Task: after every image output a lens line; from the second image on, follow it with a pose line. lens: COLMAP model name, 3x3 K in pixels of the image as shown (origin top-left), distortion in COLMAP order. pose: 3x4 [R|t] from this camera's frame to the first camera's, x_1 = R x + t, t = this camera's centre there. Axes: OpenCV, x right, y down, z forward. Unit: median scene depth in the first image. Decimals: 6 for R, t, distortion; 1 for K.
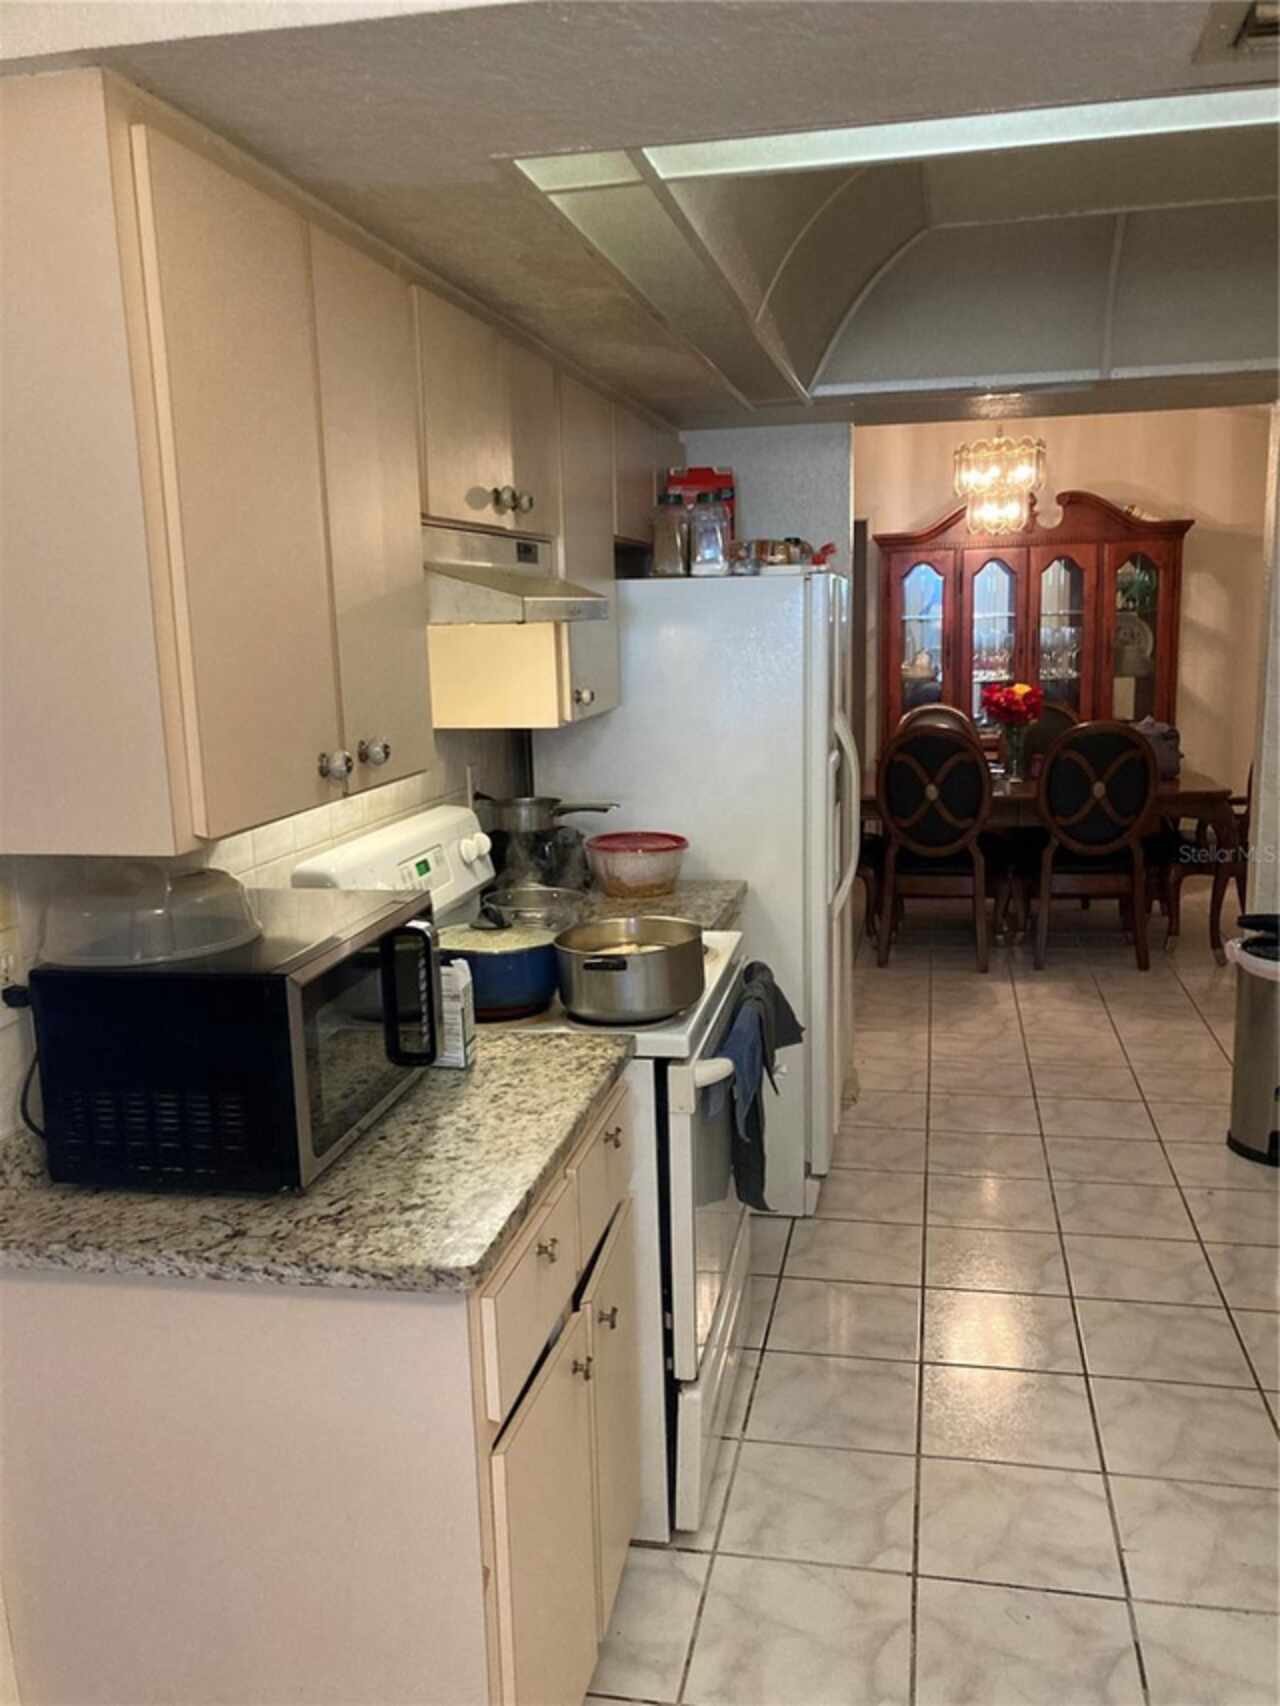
lens RADIAL K [[1410.2, 0, 640.0], [0, 1410.2, 853.0], [0, 0, 1]] dist [-0.000442, -0.002757]
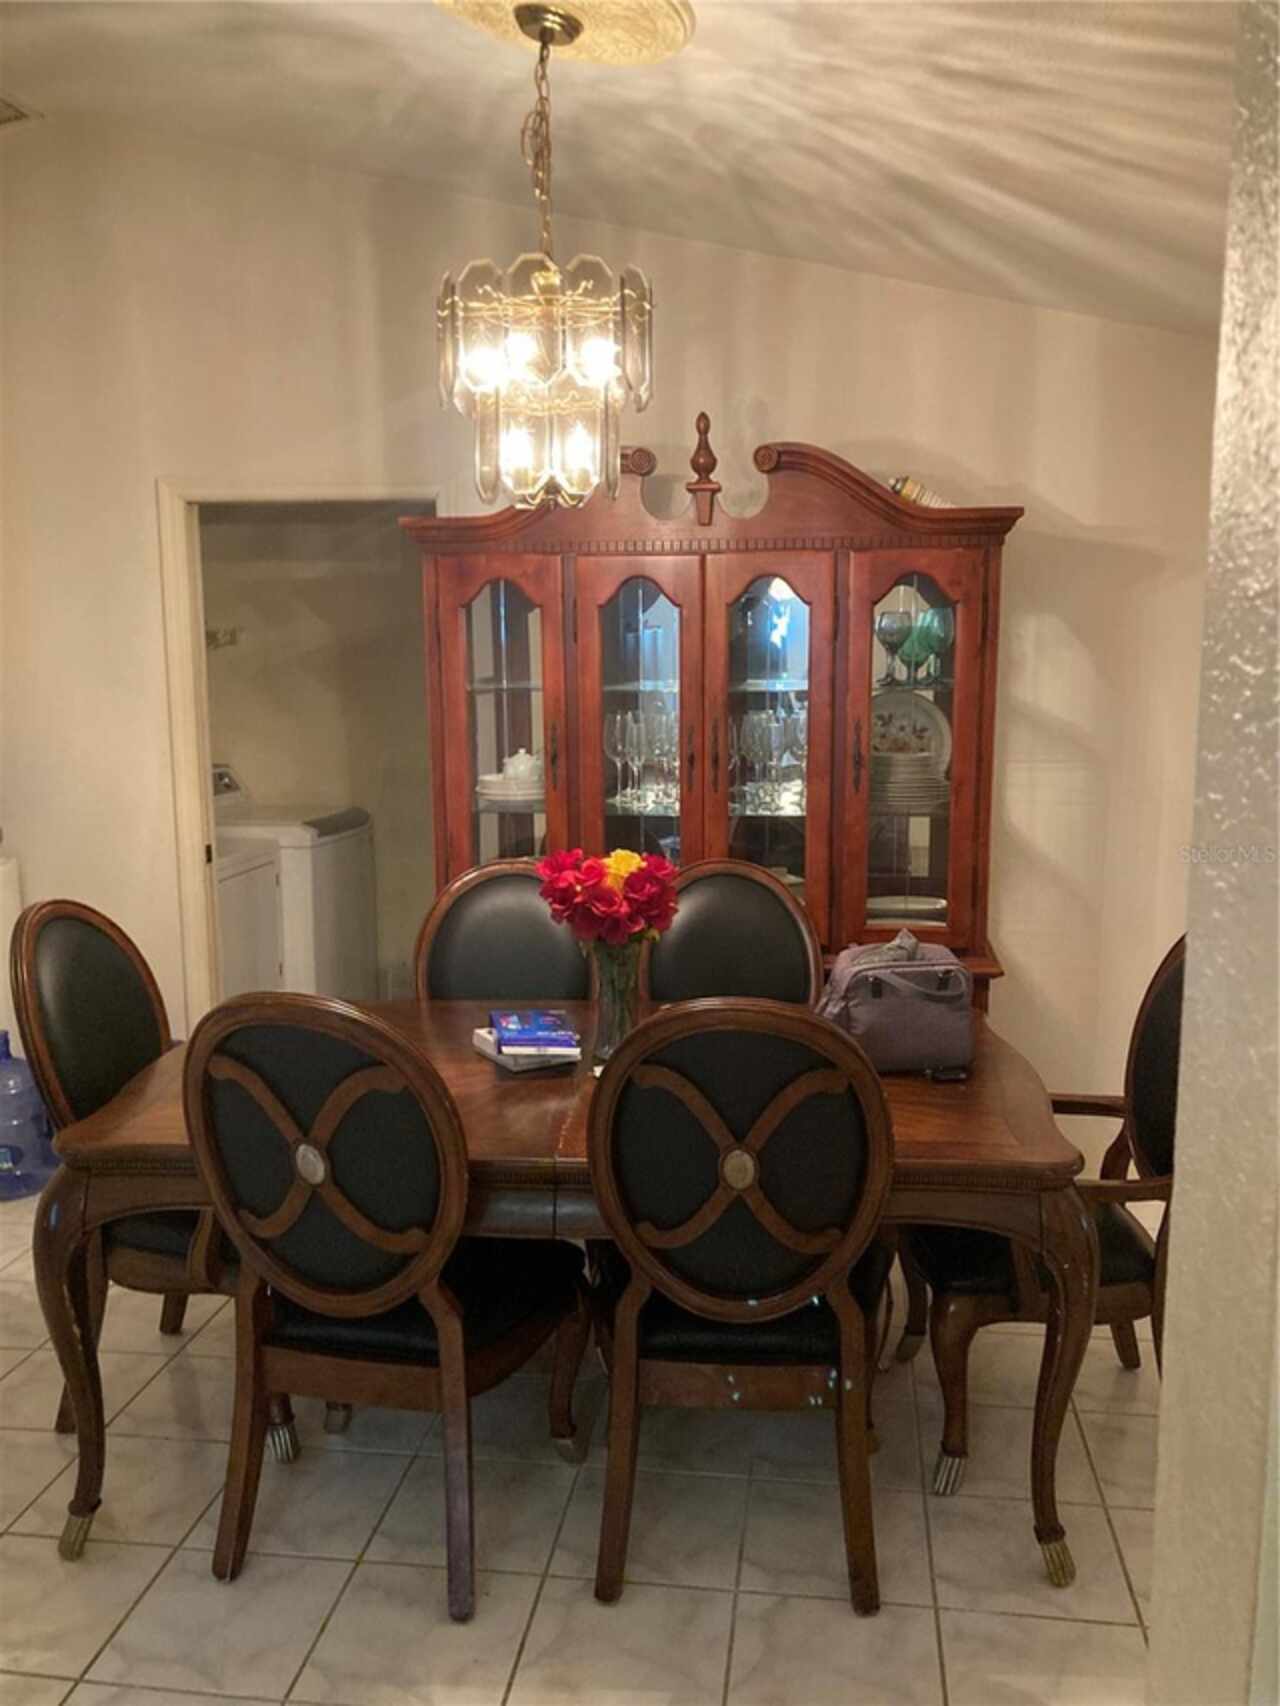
lens RADIAL K [[1393.1, 0, 640.0], [0, 1393.1, 853.0], [0, 0, 1]] dist [0.000127, -0.008501]
pose [[0.997610, 0.014718, 0.067515, 0.225822], [-0.012643, 0.999437, -0.031066, -0.097371], [-0.067934, 0.030138, 0.997235, 0.520533]]
